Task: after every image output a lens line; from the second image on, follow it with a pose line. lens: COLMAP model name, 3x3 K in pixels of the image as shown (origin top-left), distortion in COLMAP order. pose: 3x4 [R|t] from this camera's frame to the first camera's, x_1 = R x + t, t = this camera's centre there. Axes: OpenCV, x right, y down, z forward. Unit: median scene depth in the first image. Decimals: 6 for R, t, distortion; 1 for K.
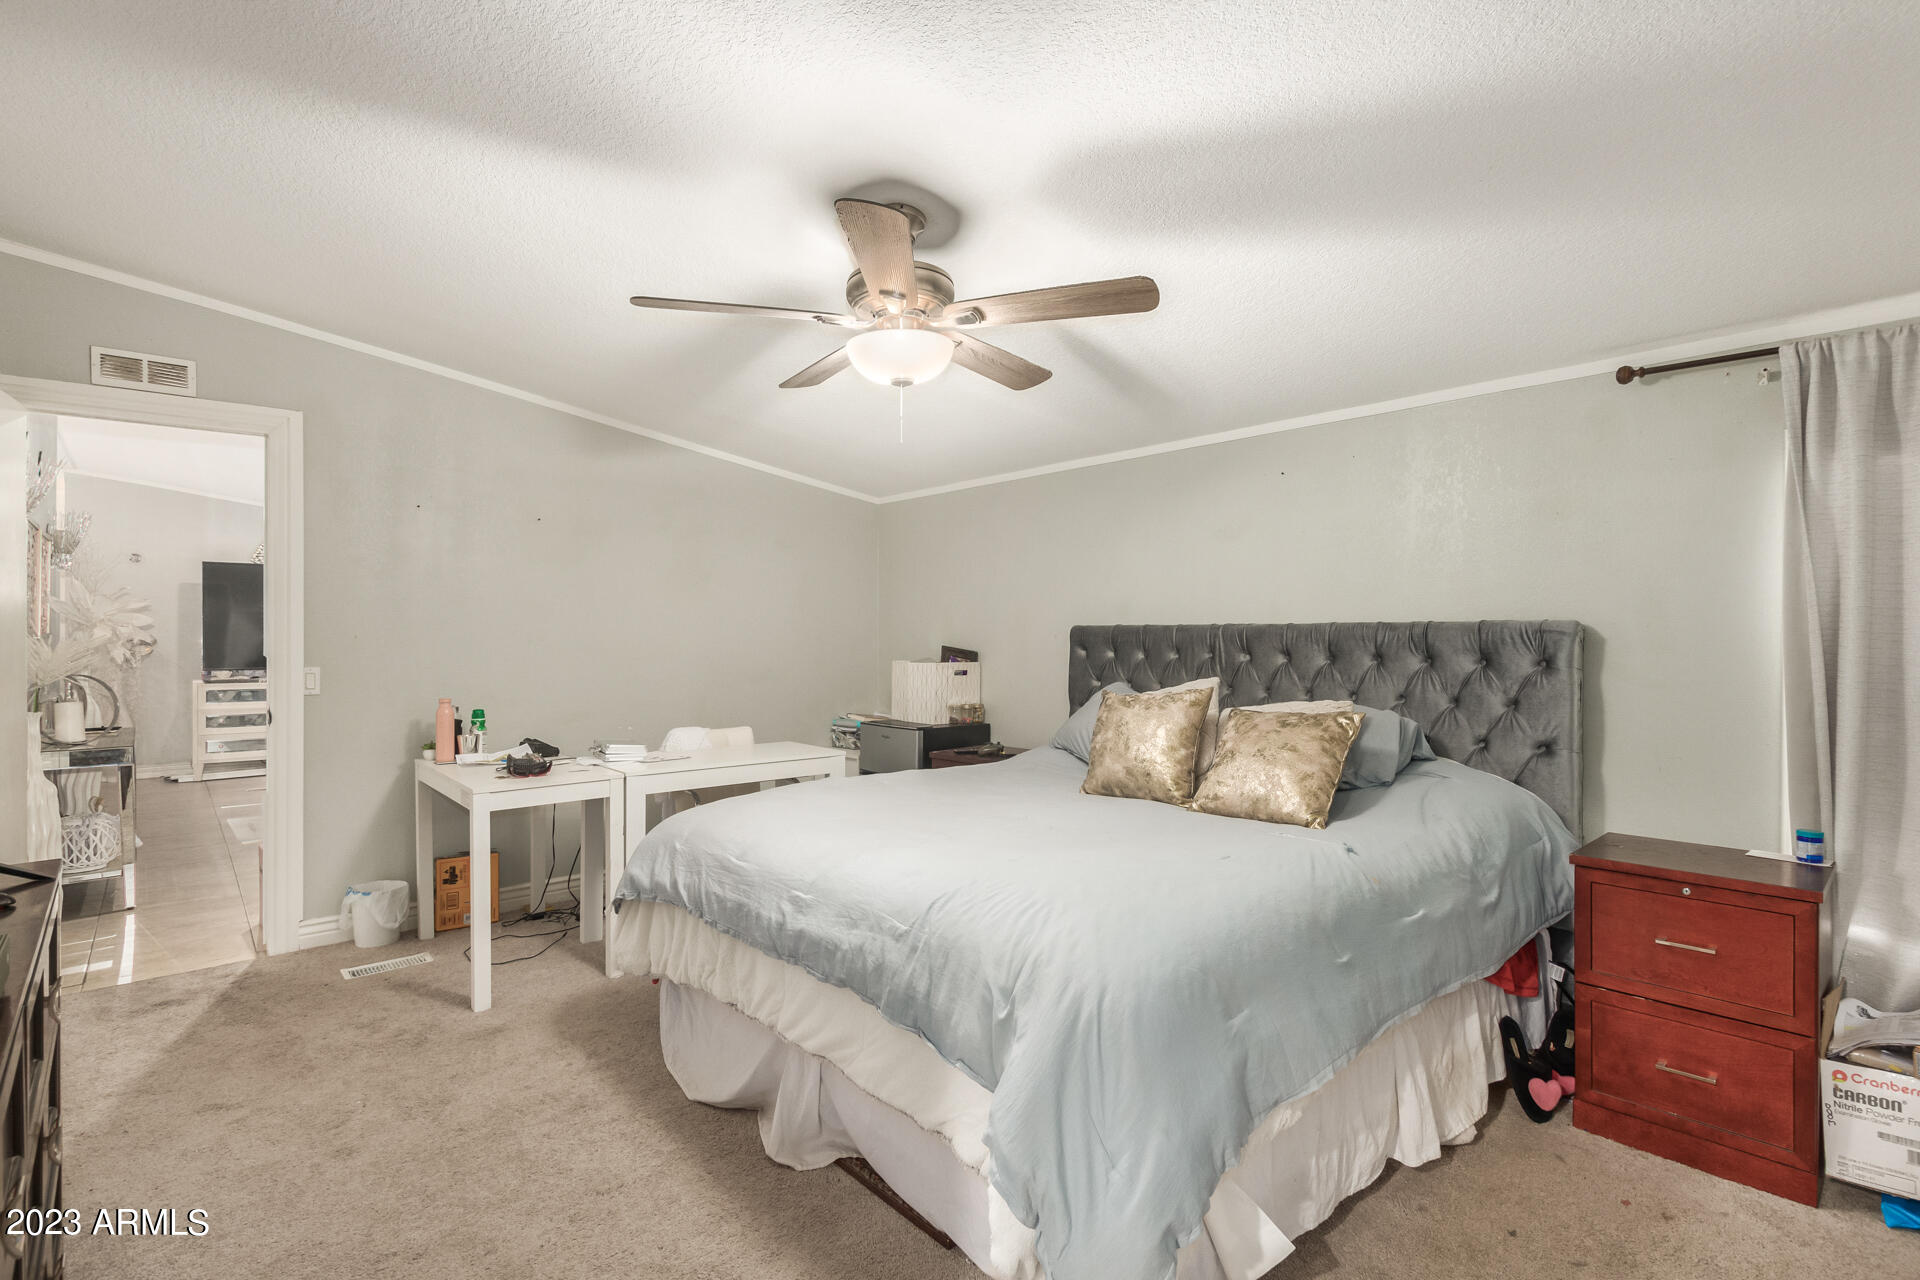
lens RADIAL K [[885.4, 0, 979.5], [0, 885.4, 634.5], [0, 0, 1]] dist [0.000129, -0.000025]
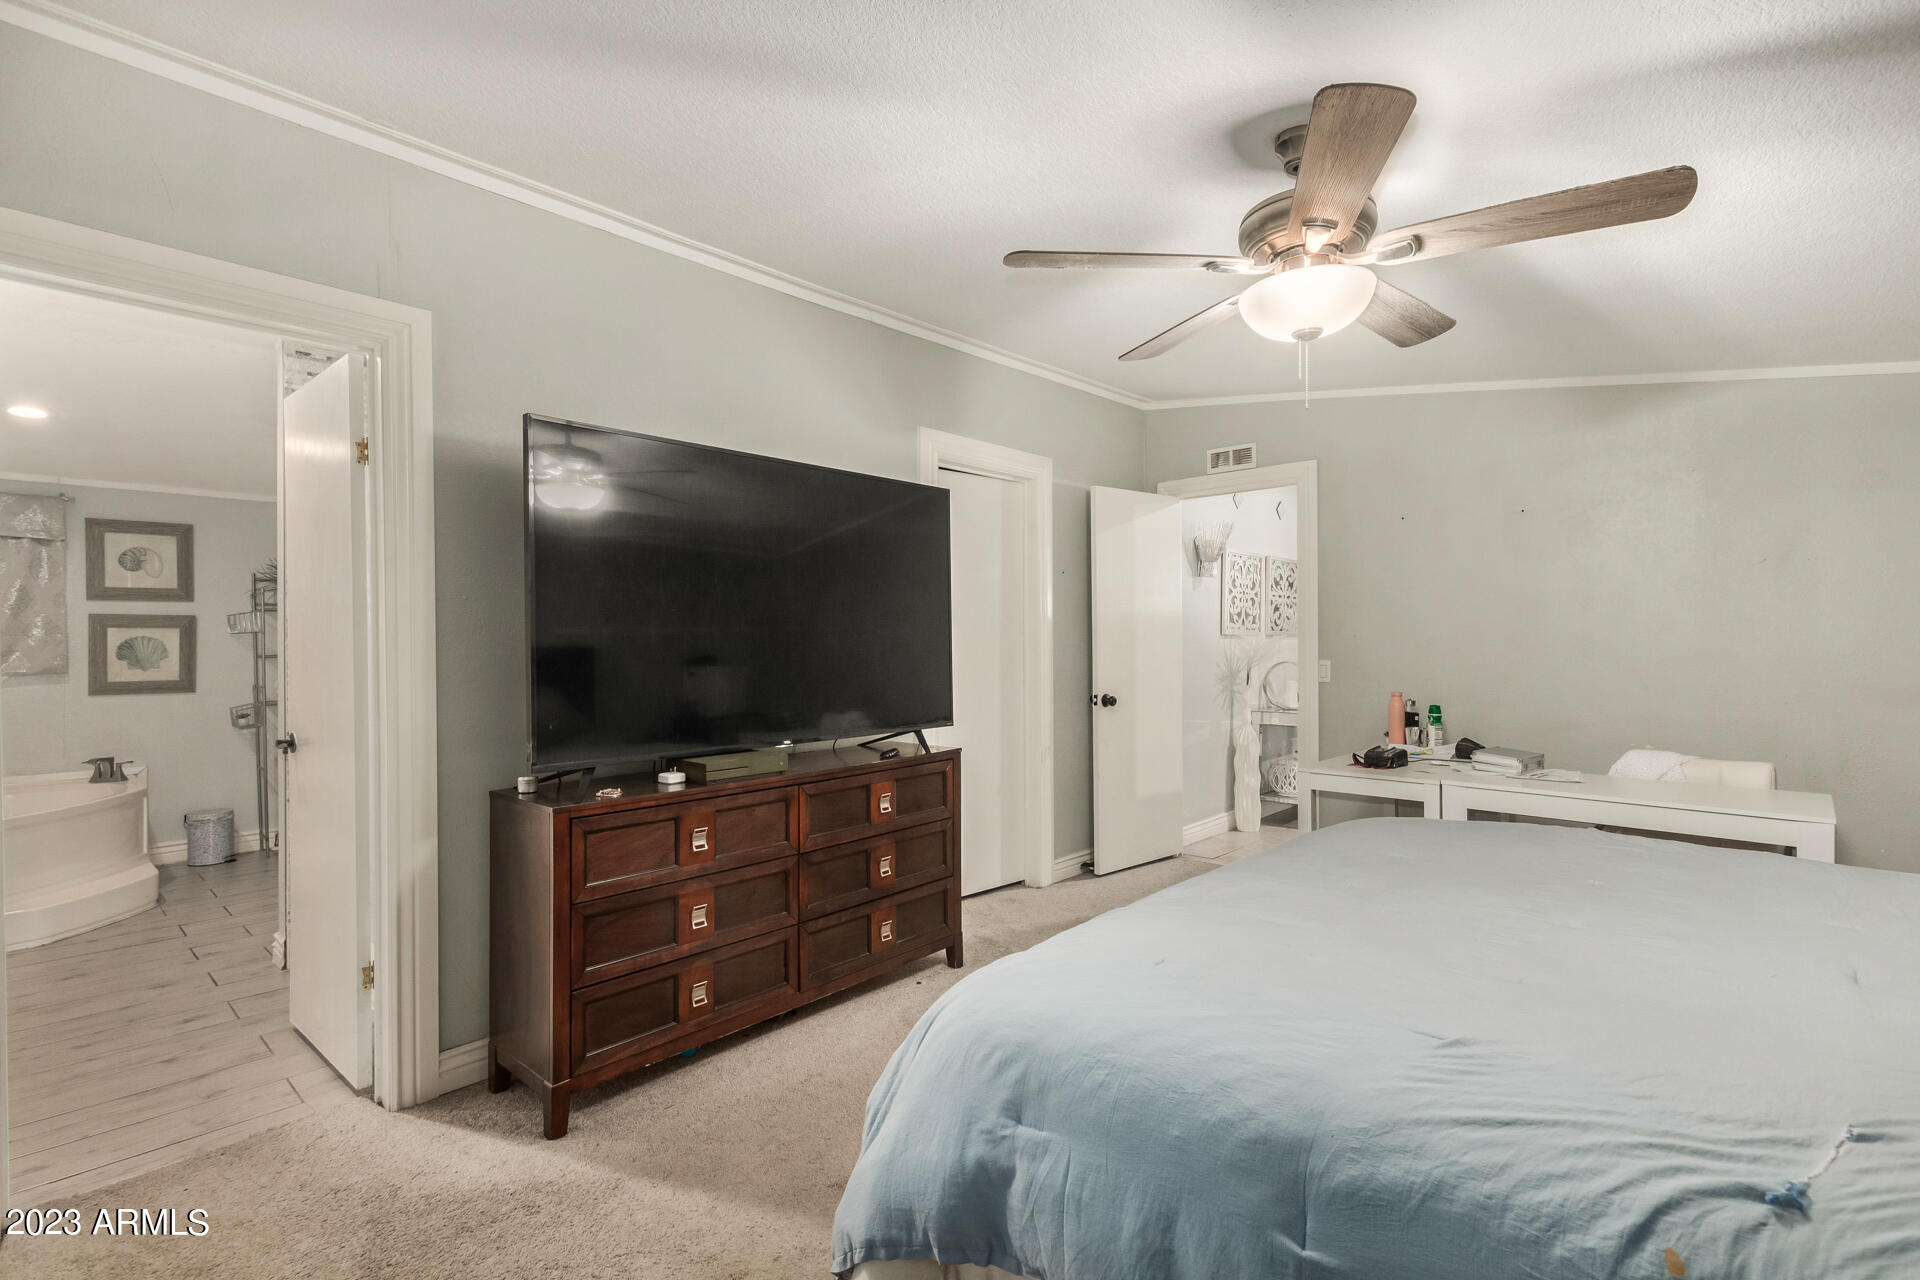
lens RADIAL K [[885.4, 0, 973.6], [0, 885.4, 643.9], [0, 0, 1]] dist [0.000129, -0.000025]
pose [[0.100195, 0.007407, -0.994940, 0.464100], [0.004342, 0.999960, 0.007882, 0.001541], [0.994958, -0.005110, 0.100159, 0.384743]]
